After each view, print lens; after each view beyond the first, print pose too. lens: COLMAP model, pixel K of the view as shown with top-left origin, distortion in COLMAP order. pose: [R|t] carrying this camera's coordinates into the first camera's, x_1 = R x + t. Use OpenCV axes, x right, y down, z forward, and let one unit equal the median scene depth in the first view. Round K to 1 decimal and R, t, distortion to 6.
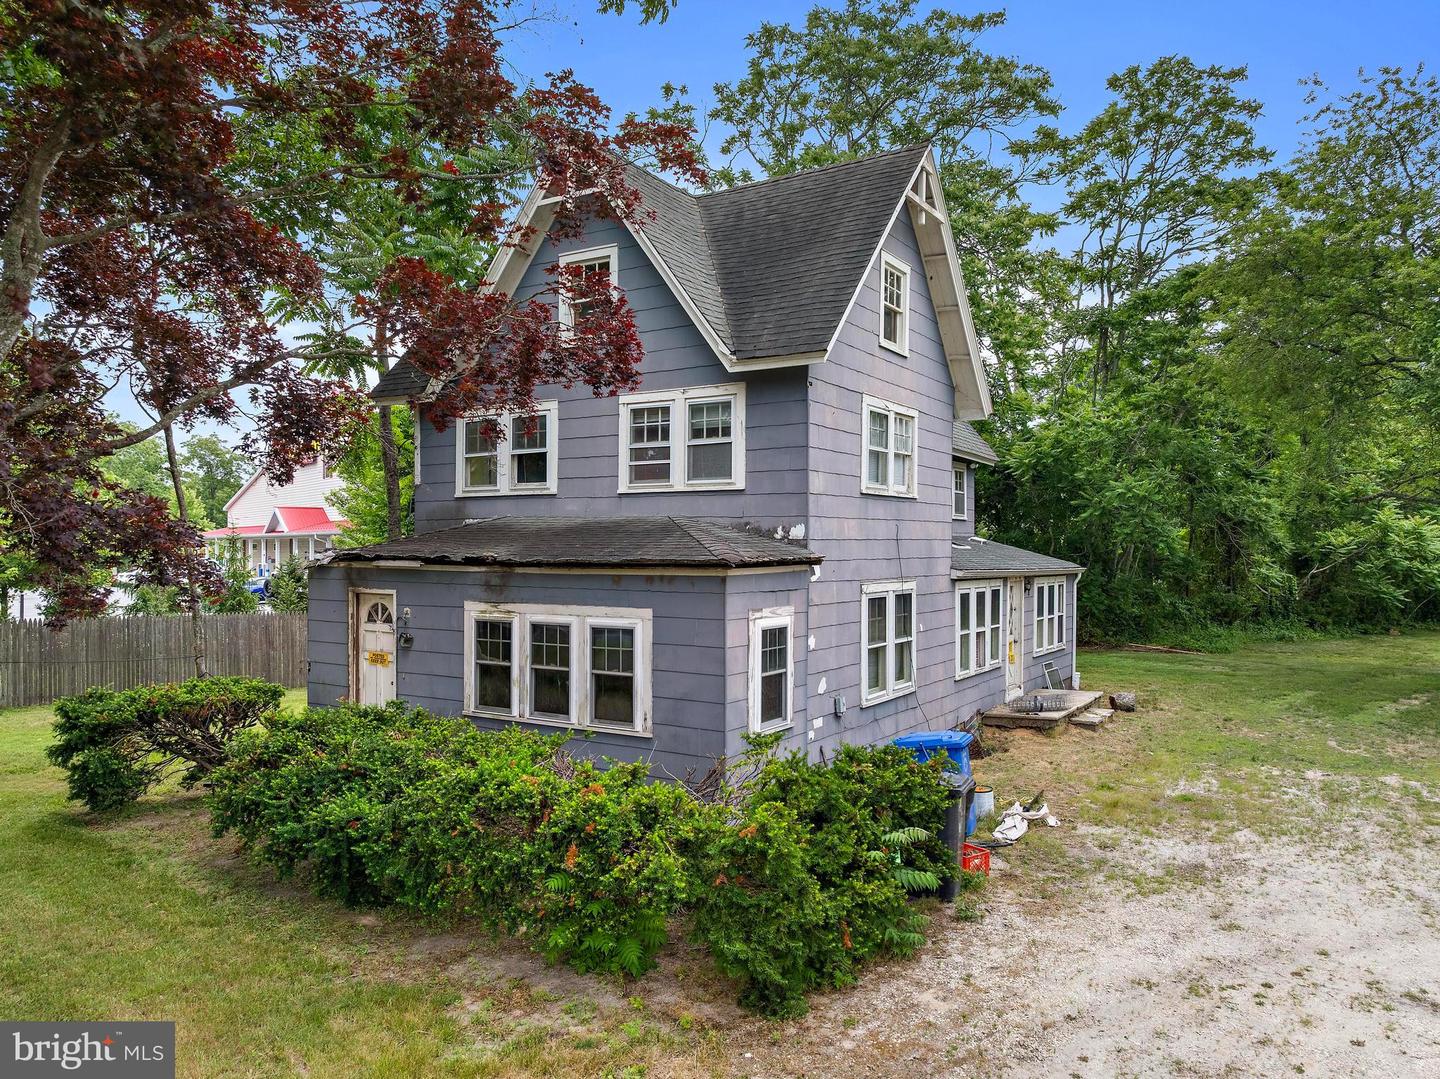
lens RADIAL K [[1025.2, 0, 720.0], [0, 1025.2, 539.5], [0, 0, 1]] dist [-0.044944, 0.001614]
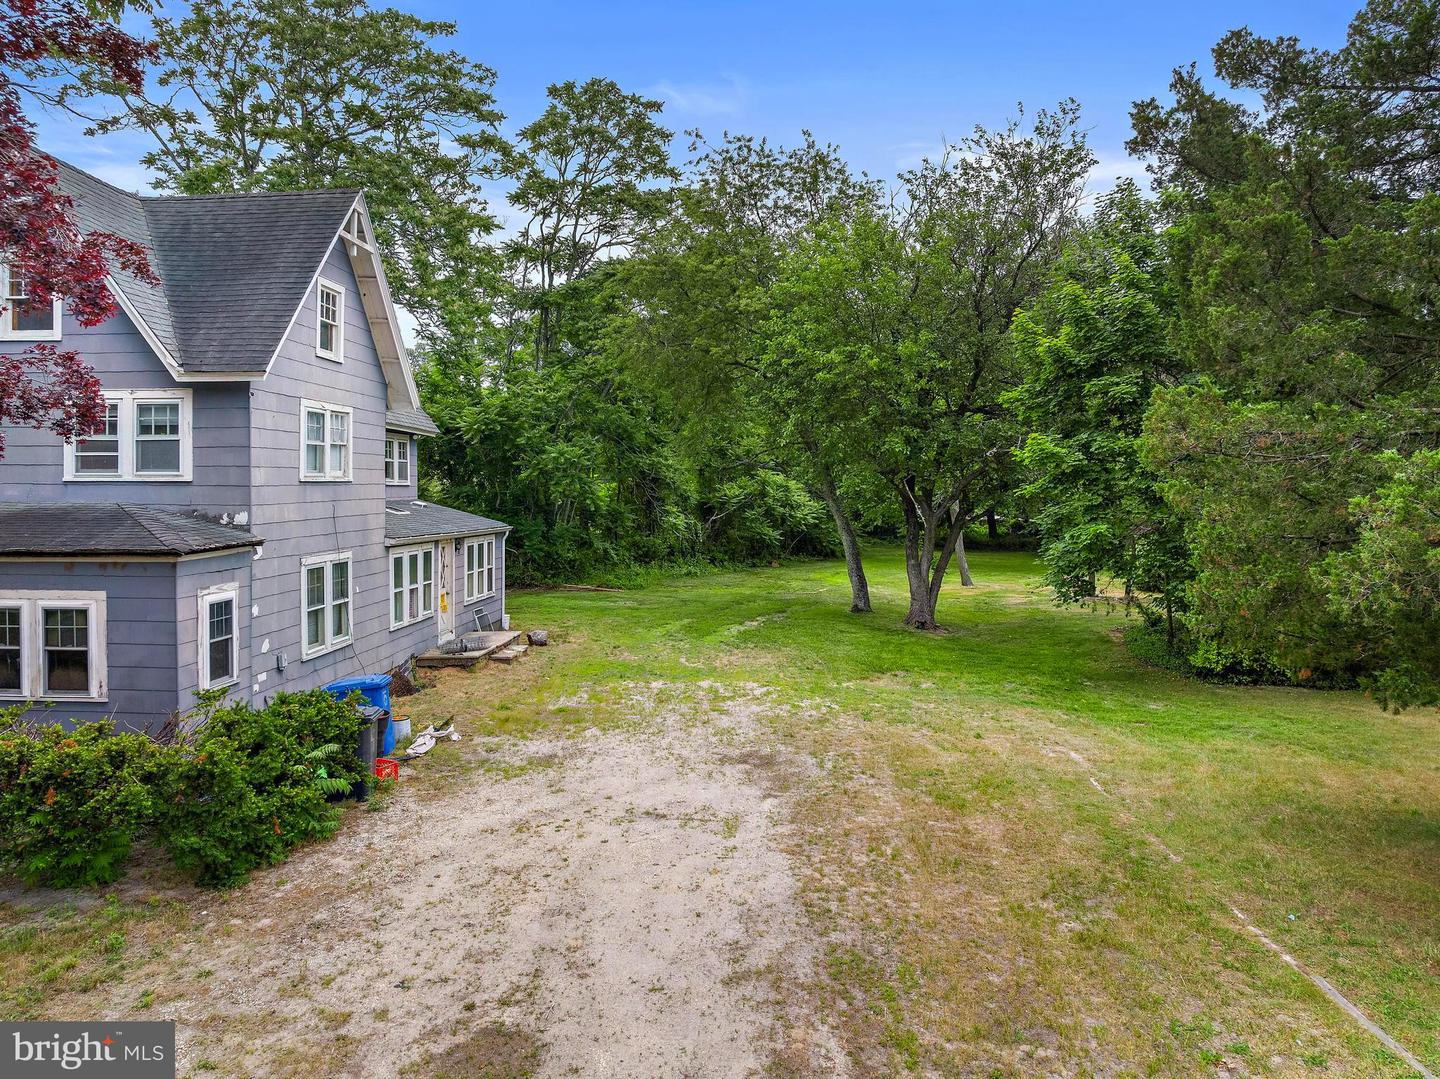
lens RADIAL K [[1032.3, 0, 722.6], [0, 1032.3, 503.7], [0, 0, 1]] dist [-0.043590, 0.001858]
pose [[0.875361, -0.010281, 0.483360, -0.008730], [-0.002364, 0.999671, 0.025543, -0.055408], [-0.483464, -0.023502, 0.875049, -0.303011]]
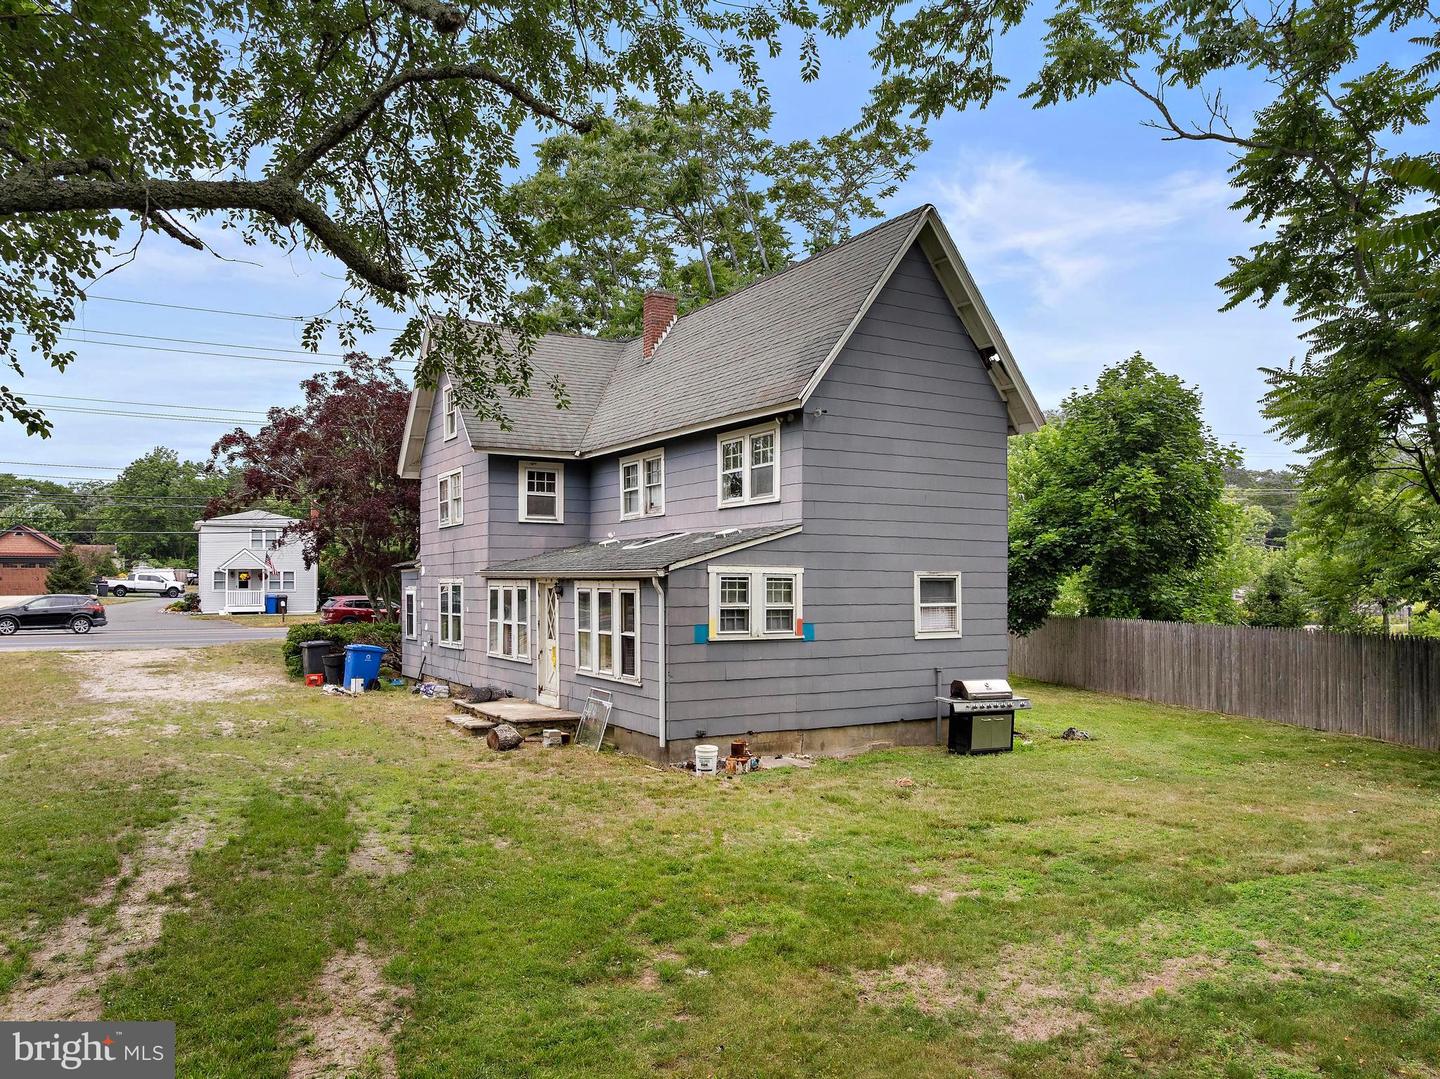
lens RADIAL K [[1033.7, 0, 712.1], [0, 1033.7, 582.3], [0, 0, 1]] dist [-0.005004, -0.000407]
pose [[-0.454063, -0.004723, -0.890957, 1.700976], [0.009154, 0.999908, -0.009967, 0.080152], [0.890923, -0.012682, -0.453978, 2.472543]]
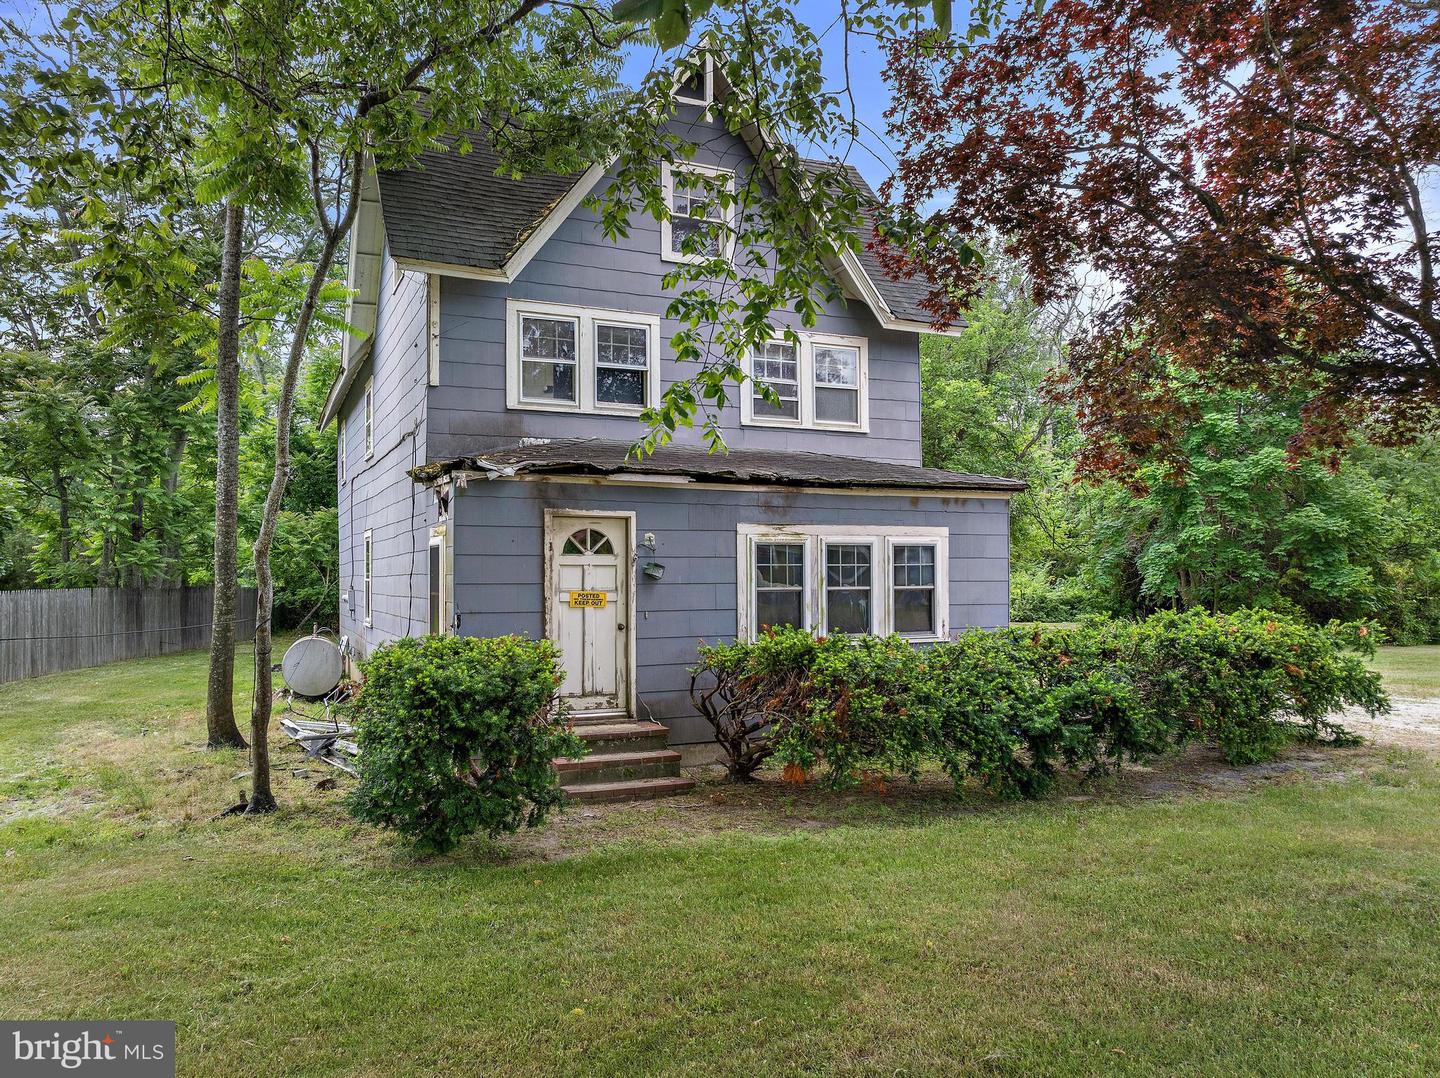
lens RADIAL K [[1025.2, 0, 720.0], [0, 1025.2, 539.0], [0, 0, 1]] dist [-0.044944, 0.001614]
pose [[0.559103, 0.018943, 0.828882, -1.017979], [-0.004404, 0.999793, -0.019878, 0.092942], [-0.829087, 0.007463, 0.559070, 0.517138]]
